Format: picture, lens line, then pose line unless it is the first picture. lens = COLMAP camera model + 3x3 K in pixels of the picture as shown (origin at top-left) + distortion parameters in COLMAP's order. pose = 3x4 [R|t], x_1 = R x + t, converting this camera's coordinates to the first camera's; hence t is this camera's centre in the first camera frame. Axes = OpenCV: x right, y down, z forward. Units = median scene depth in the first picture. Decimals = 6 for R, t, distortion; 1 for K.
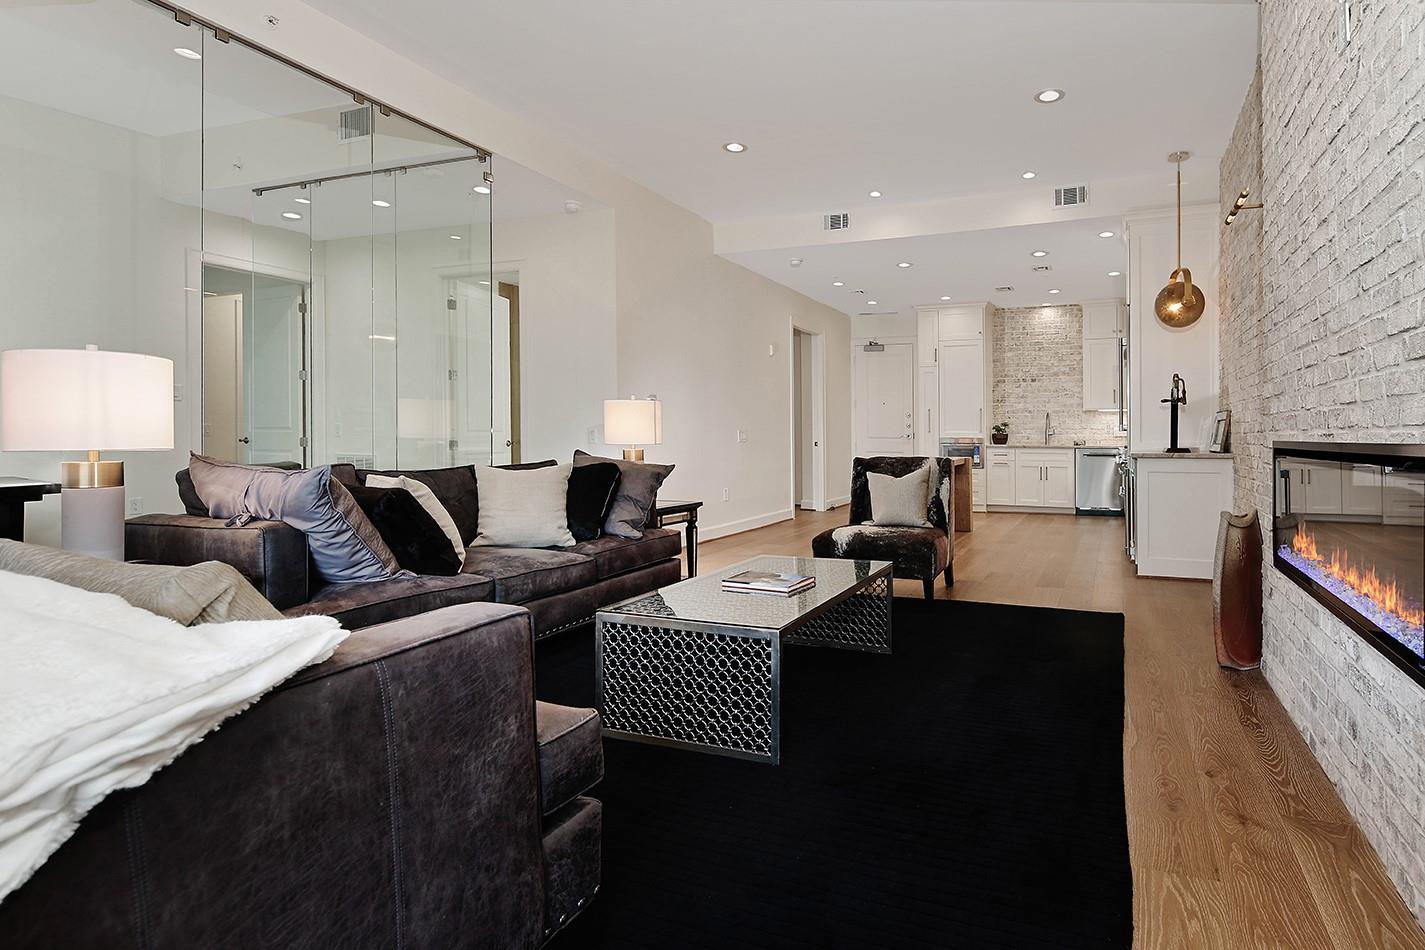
lens RADIAL K [[818.4, 0, 745.8], [0, 818.4, 466.2], [0, 0, 1]] dist [0.000478, -0.000952]
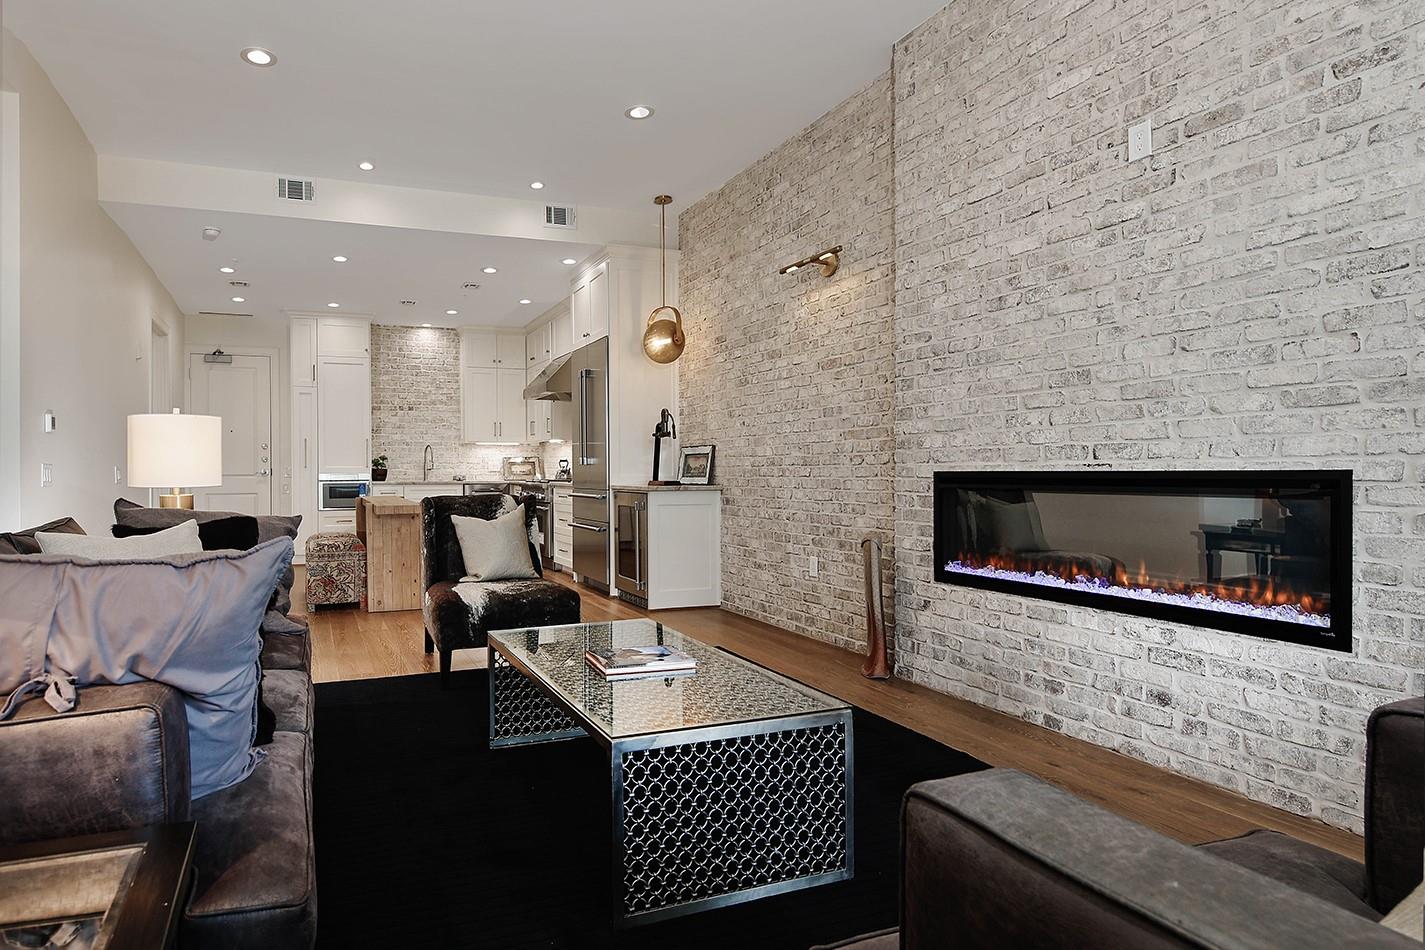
lens RADIAL K [[909.9, 0, 661.0], [0, 909.9, 474.8], [0, 0, 1]] dist [0.001760, 0.000910]
pose [[0.699164, -0.011392, 0.714870, -0.290385], [0.036017, 0.999165, -0.019304, -0.006820], [-0.714053, 0.039244, 0.698991, 0.202428]]
